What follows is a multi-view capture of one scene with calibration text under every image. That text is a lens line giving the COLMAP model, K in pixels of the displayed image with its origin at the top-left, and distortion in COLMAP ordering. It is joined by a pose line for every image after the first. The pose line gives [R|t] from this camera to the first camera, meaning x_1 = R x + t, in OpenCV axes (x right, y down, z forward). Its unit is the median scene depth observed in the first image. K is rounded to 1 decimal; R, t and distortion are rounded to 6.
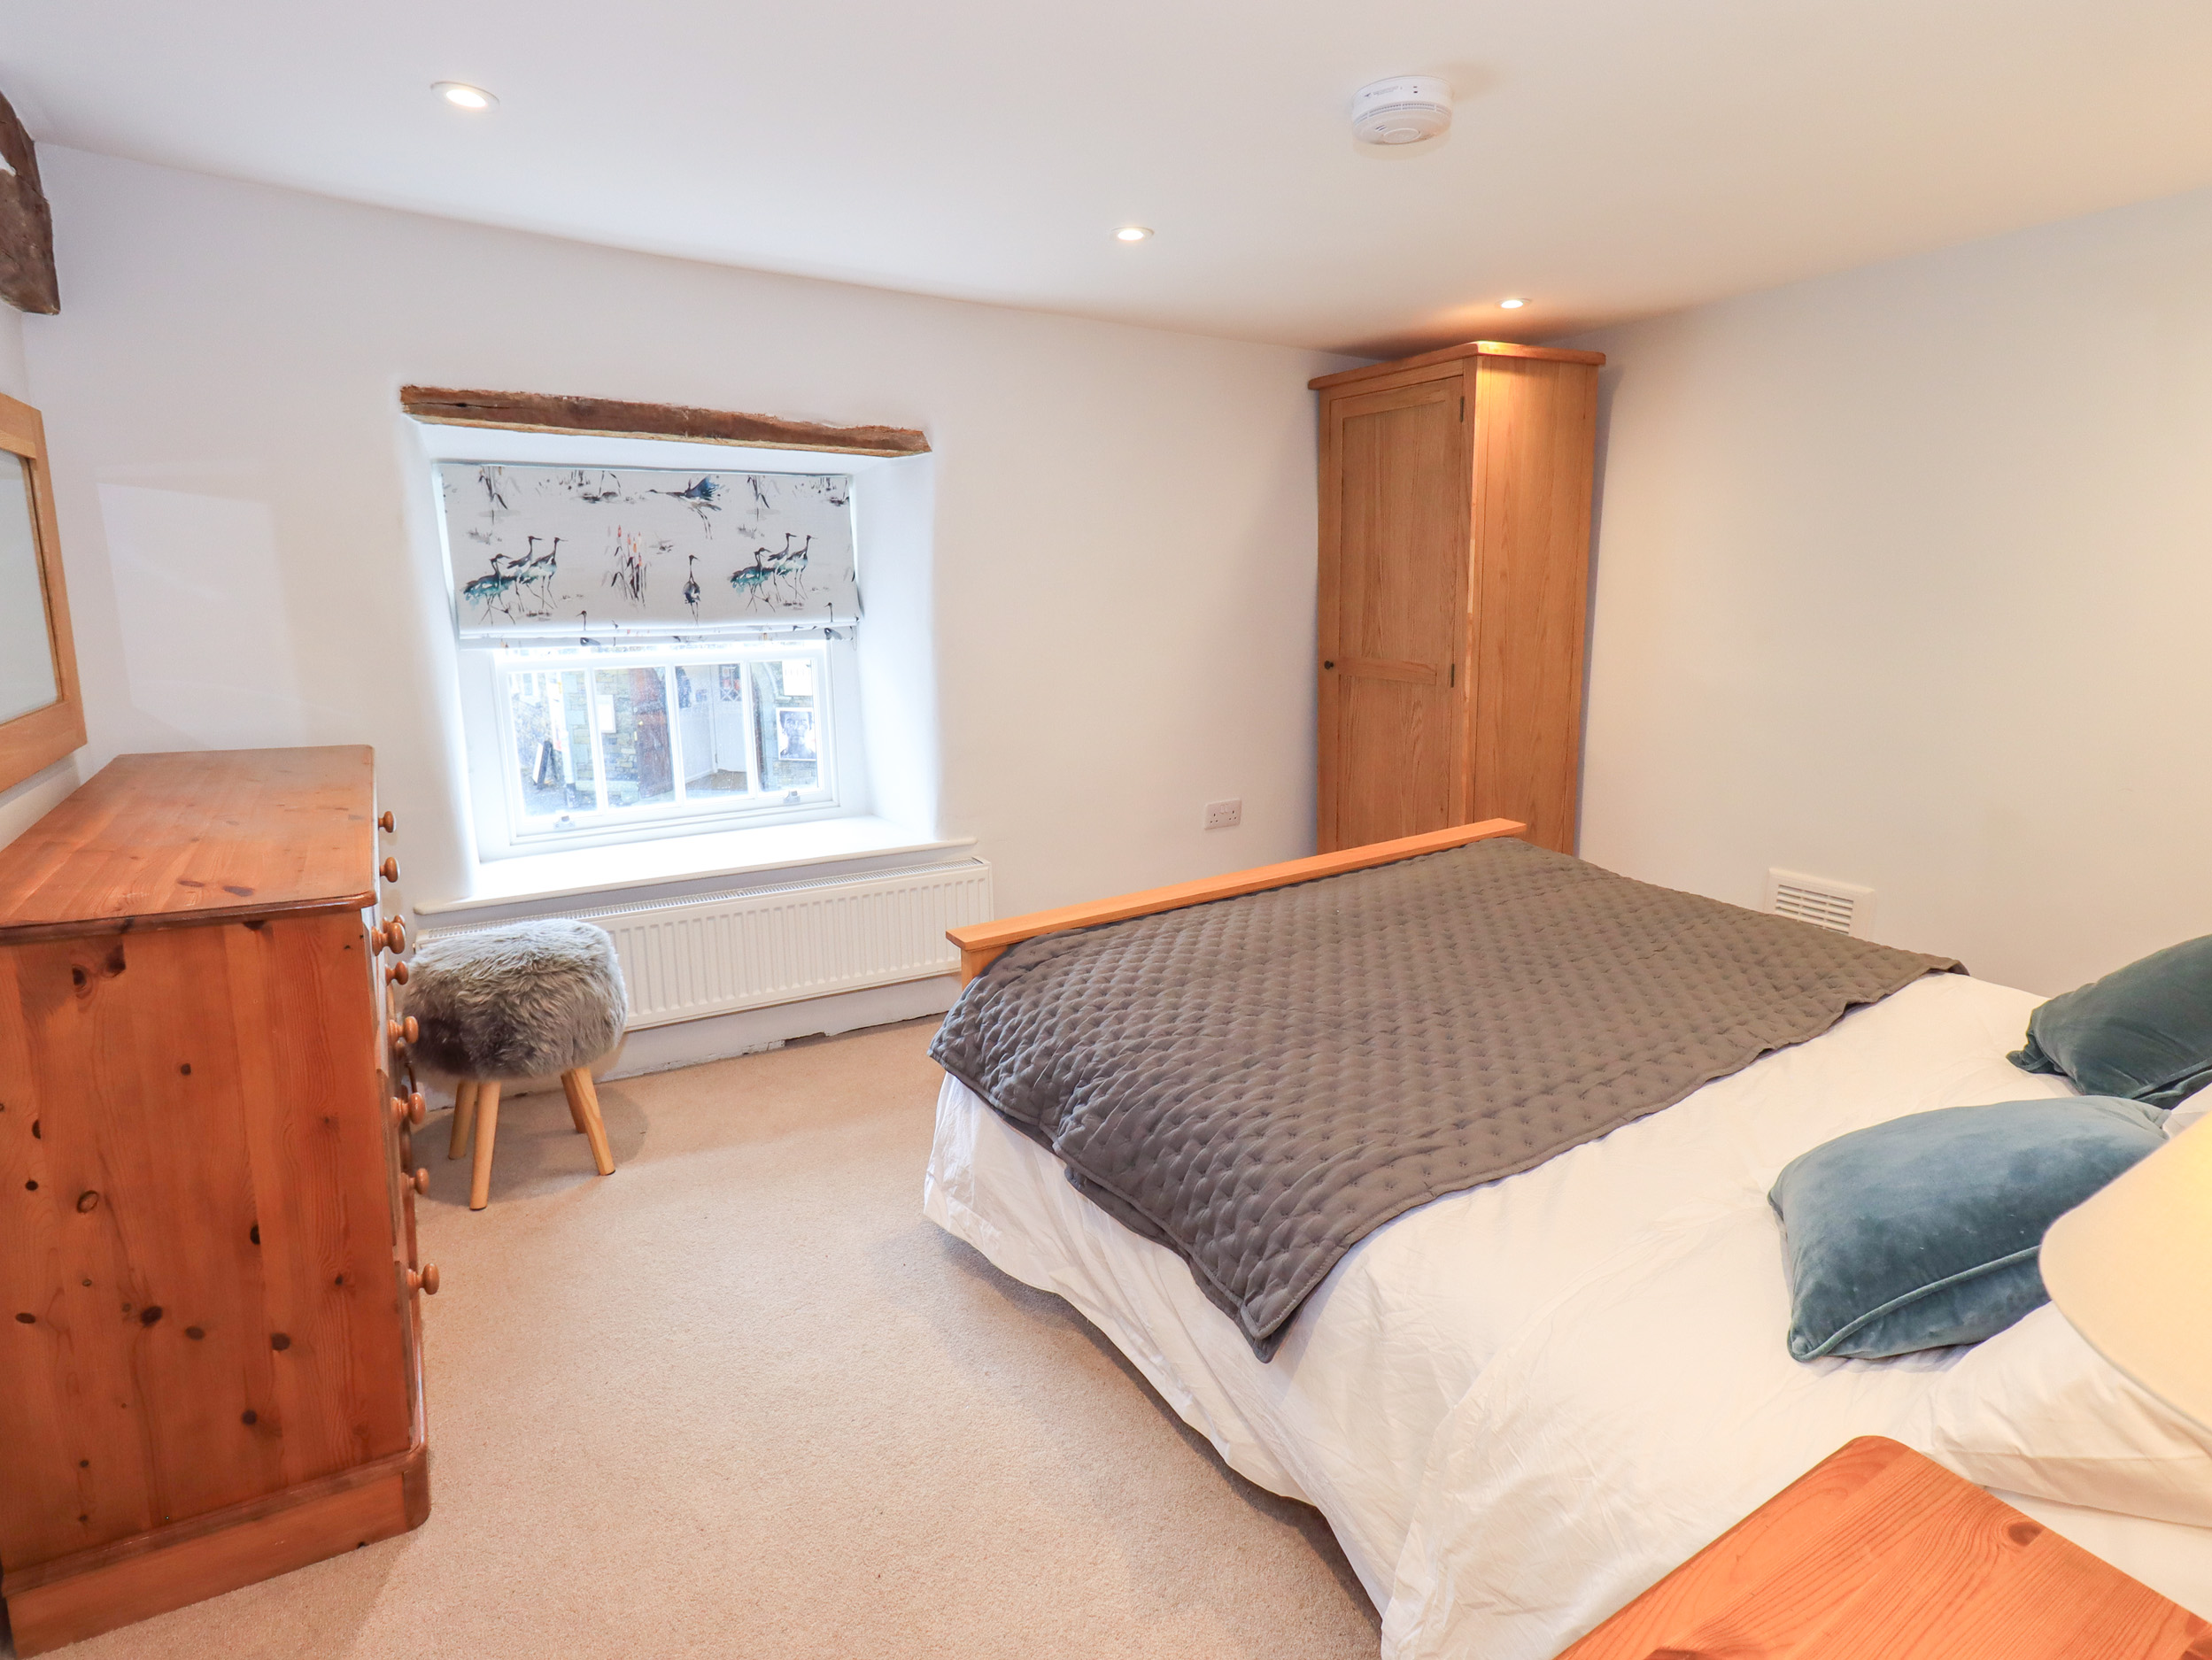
lens RADIAL K [[1163.1, 0, 1128.7], [0, 1163.1, 807.5], [0, 0, 1]] dist [0.003827, 0.000195]
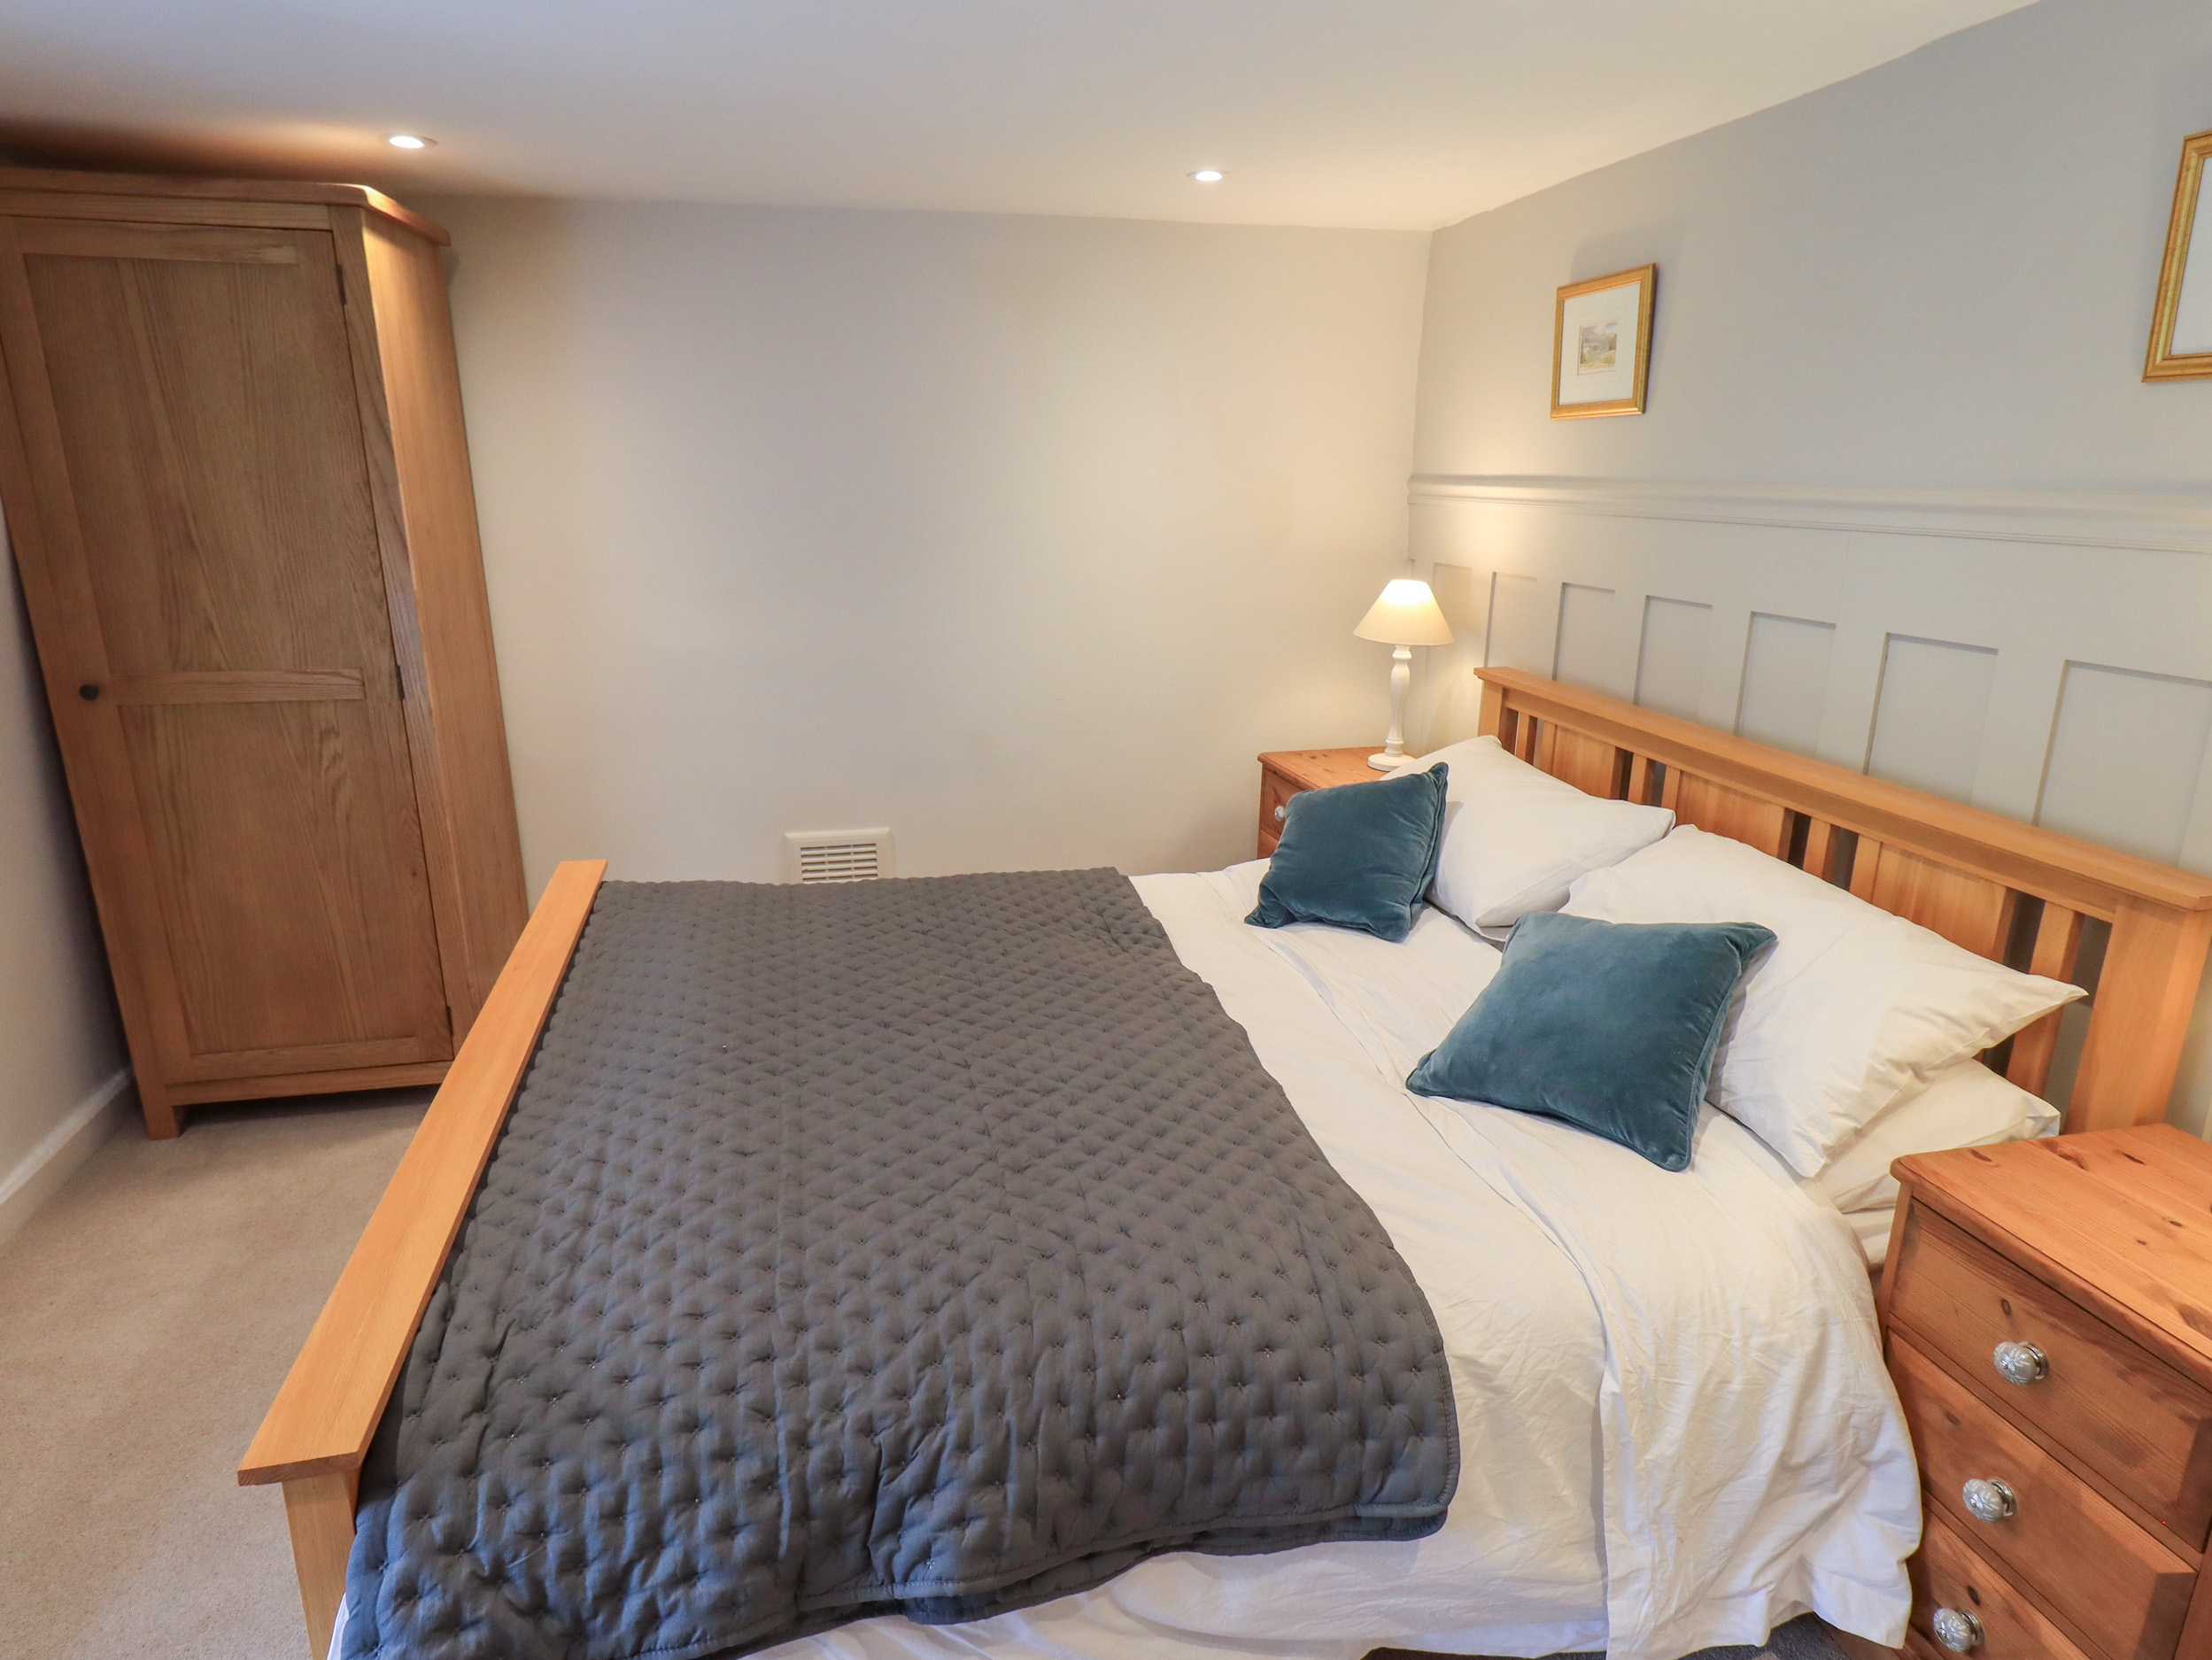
lens RADIAL K [[1216.8, 0, 1111.9], [0, 1216.8, 822.0], [0, 0, 1]] dist [0.002049, -0.000472]
pose [[0.316352, -0.243758, 0.916790, -0.293959], [0.177939, 0.964518, 0.195048, -0.107708], [-0.931804, 0.101428, 0.348501, 0.391870]]
